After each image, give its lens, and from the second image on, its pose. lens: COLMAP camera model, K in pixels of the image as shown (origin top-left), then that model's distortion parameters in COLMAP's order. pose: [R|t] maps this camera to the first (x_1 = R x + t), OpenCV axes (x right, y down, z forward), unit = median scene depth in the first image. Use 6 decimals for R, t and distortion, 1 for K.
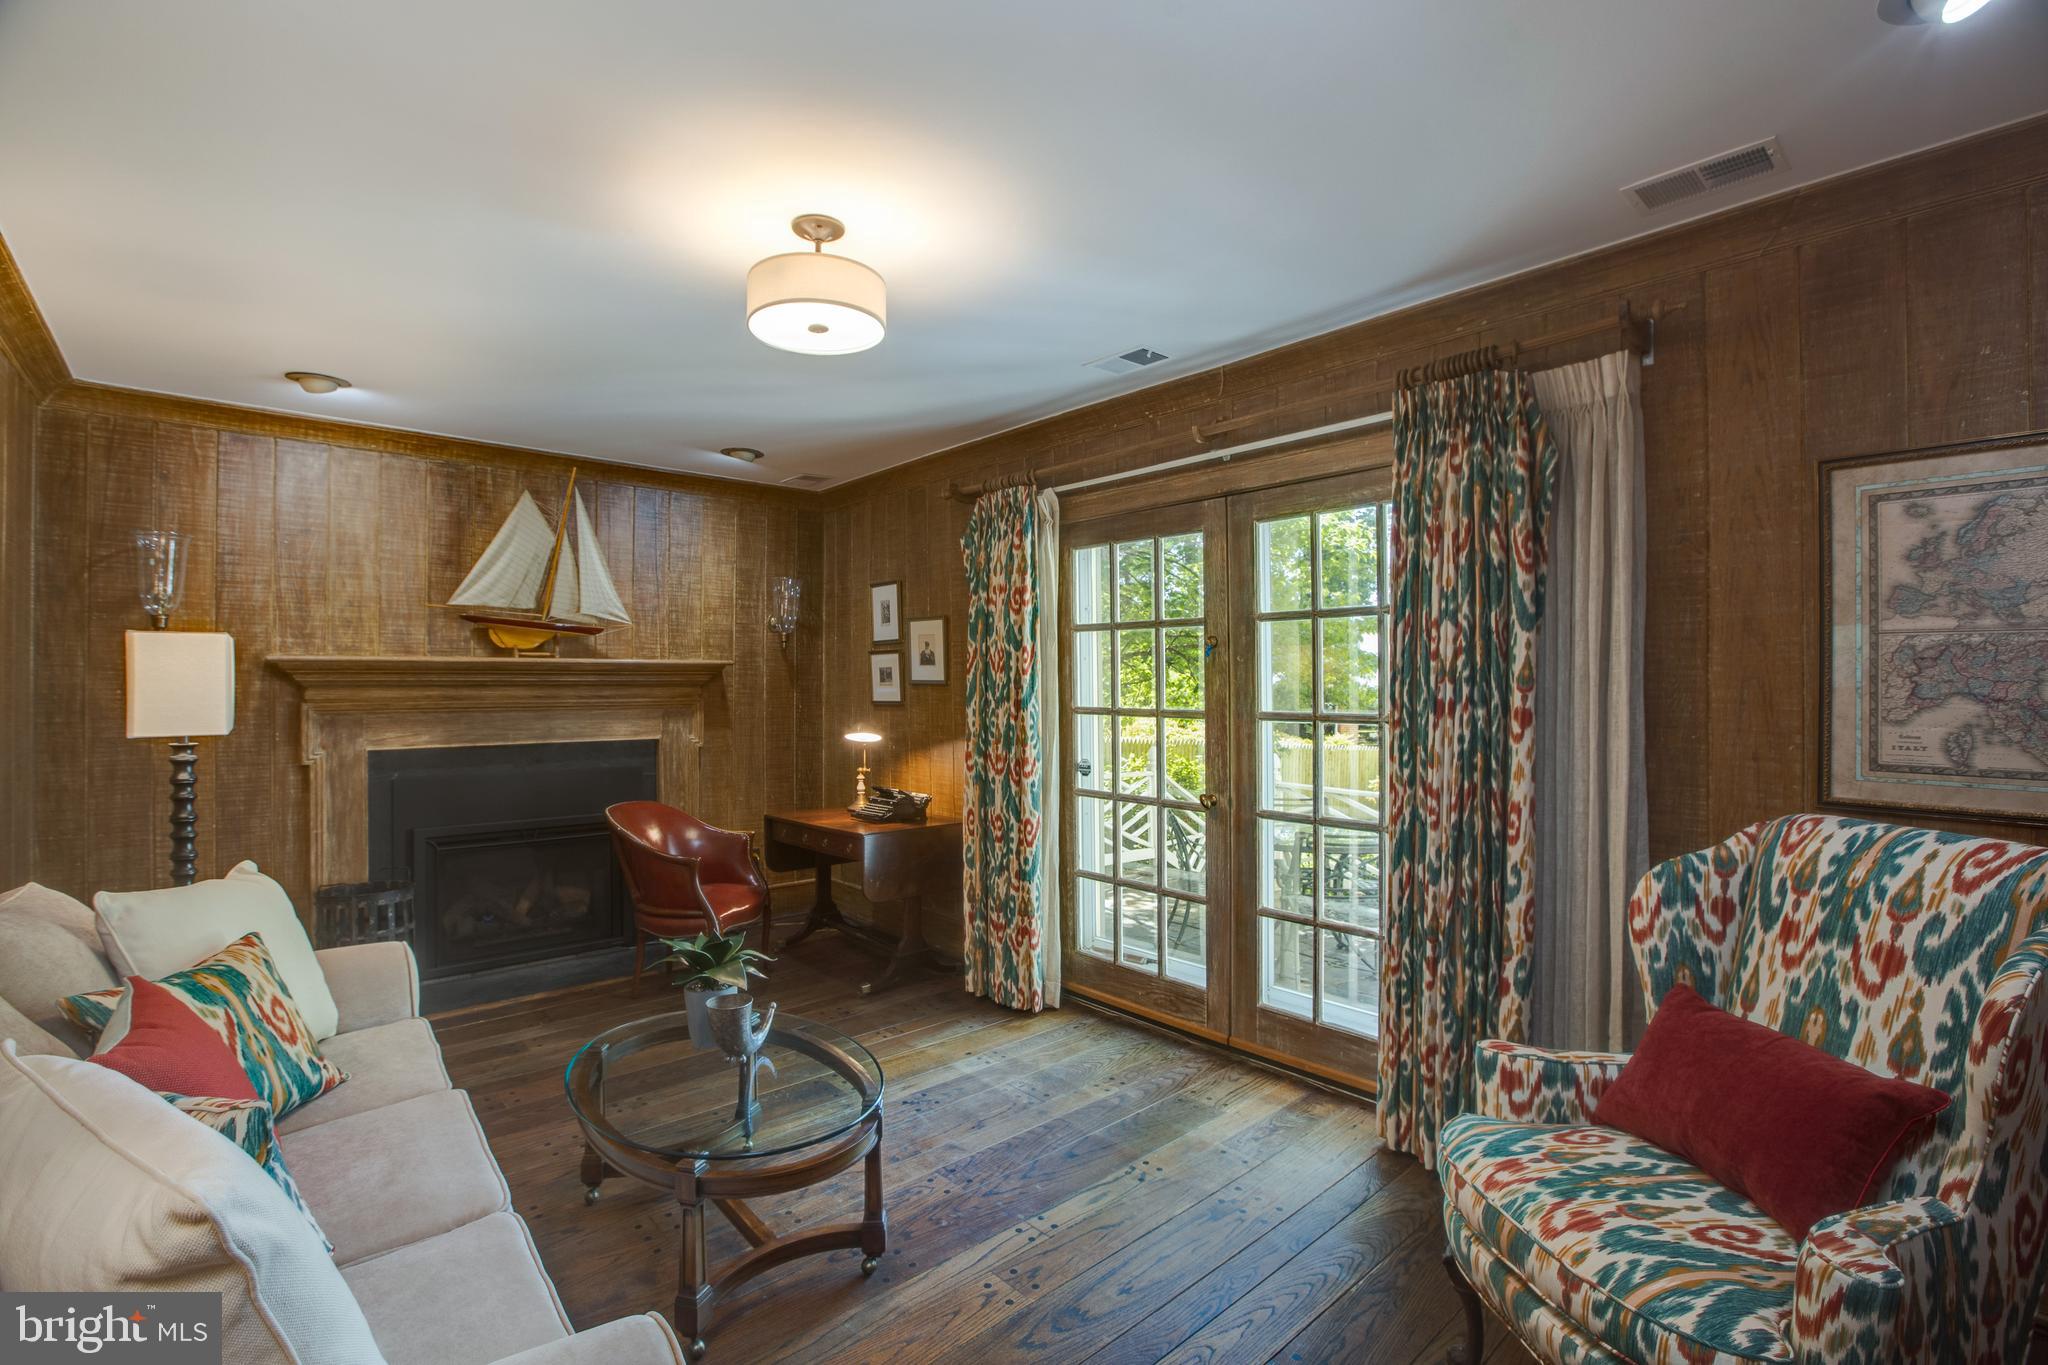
lens RADIAL K [[934.0, 0, 1026.1], [0, 934.0, 679.1], [0, 0, 1]] dist [-0.044102, 0.013637]
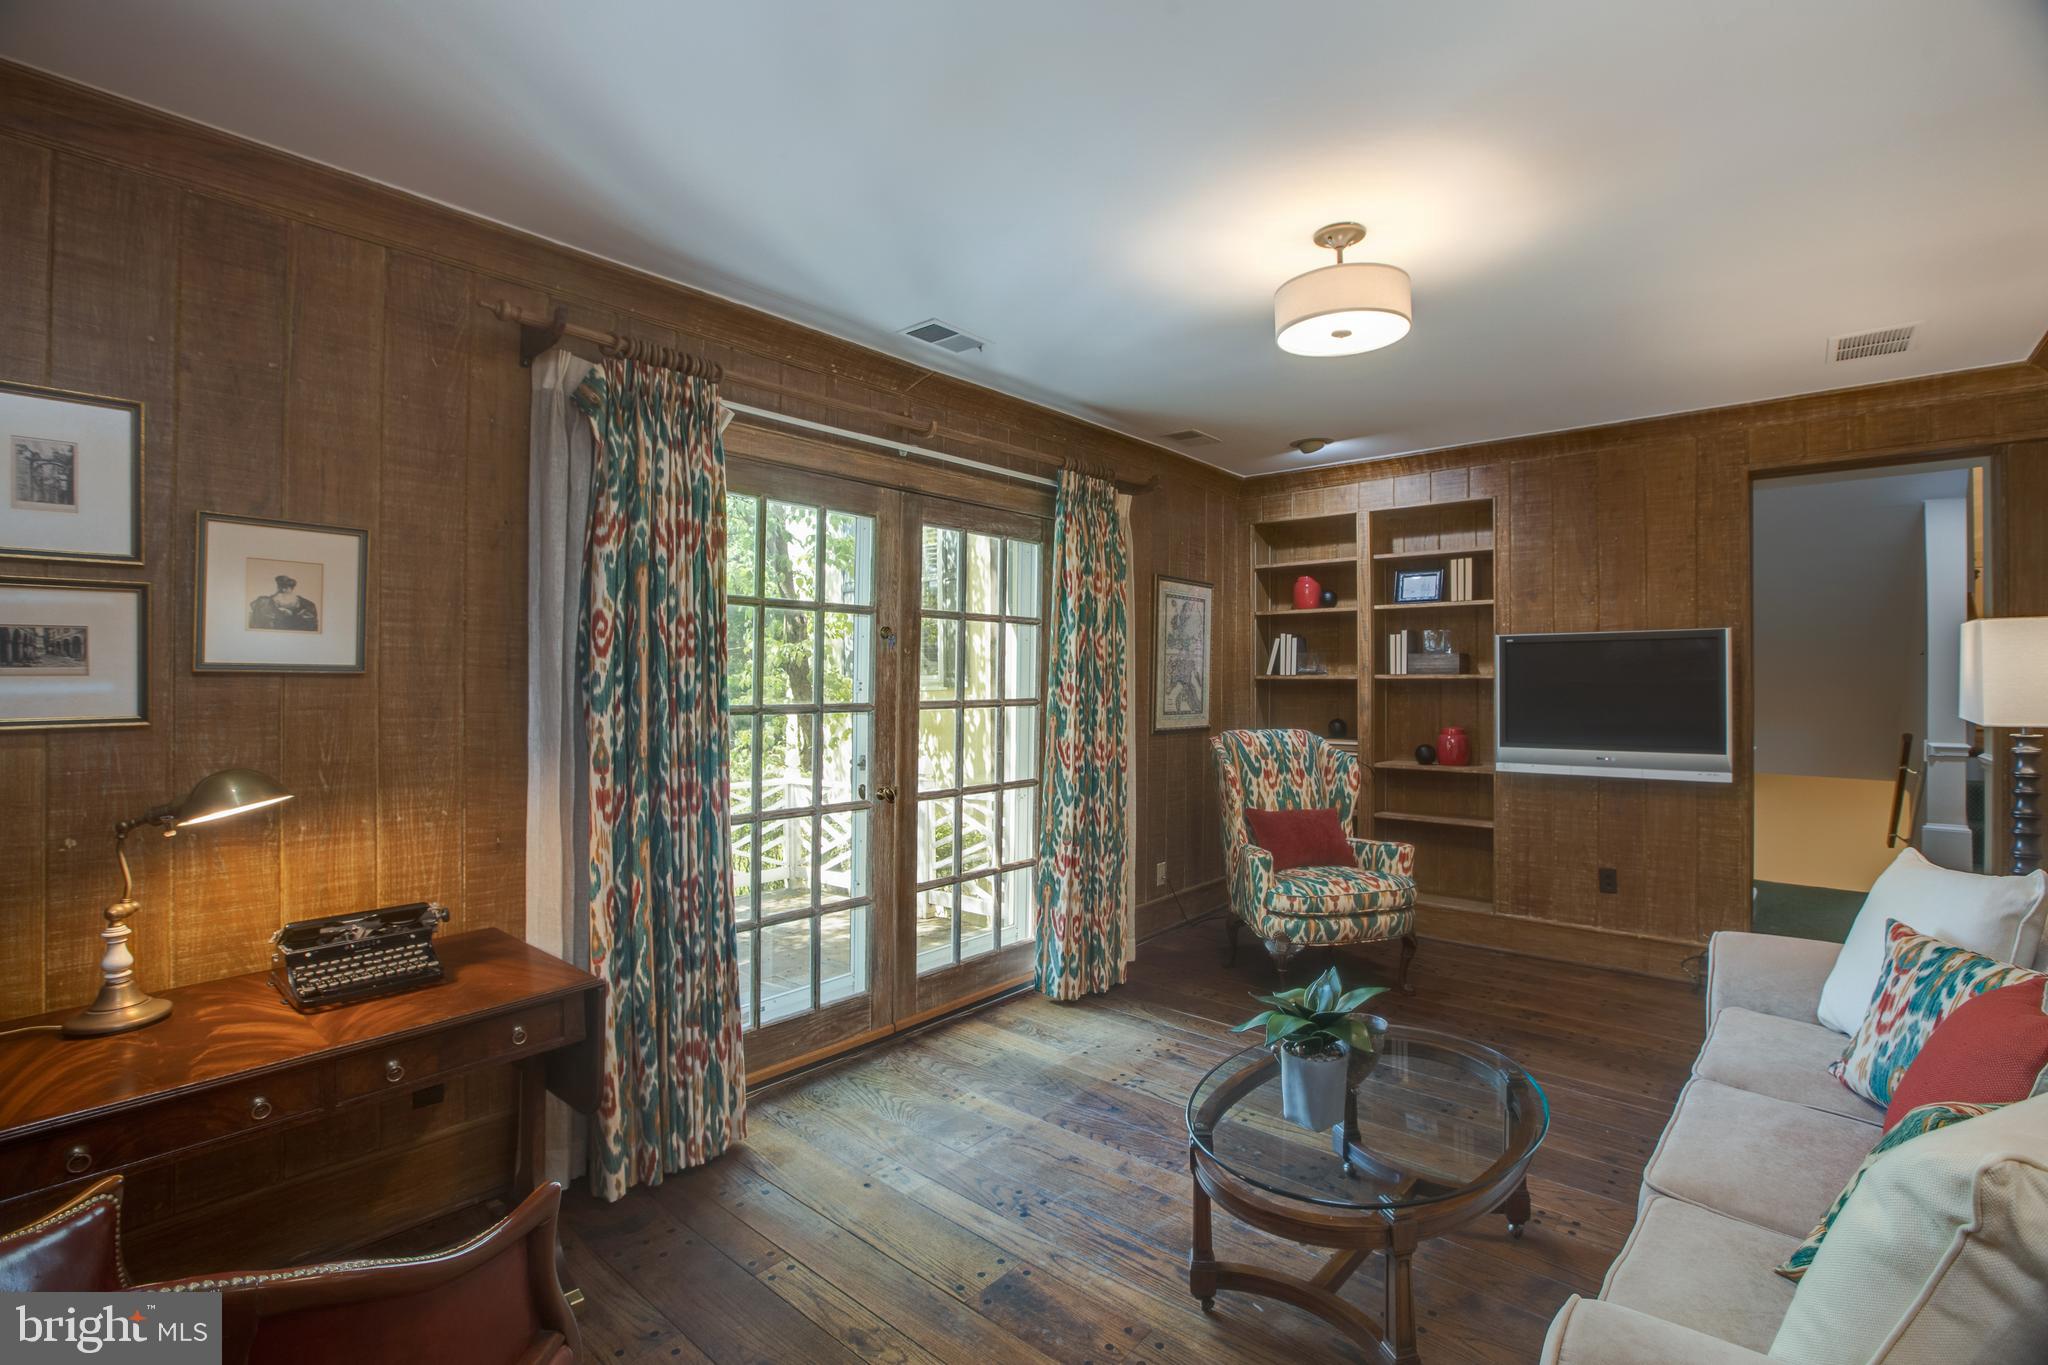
lens RADIAL K [[934.0, 0, 1025.1], [0, 934.0, 682.7], [0, 0, 1]] dist [-0.044102, 0.013637]
pose [[-0.128832, -0.000468, 0.991666, -0.833174], [-0.002292, 0.999997, 0.000174, 0.012991], [-0.991664, -0.002250, -0.128833, 1.024317]]
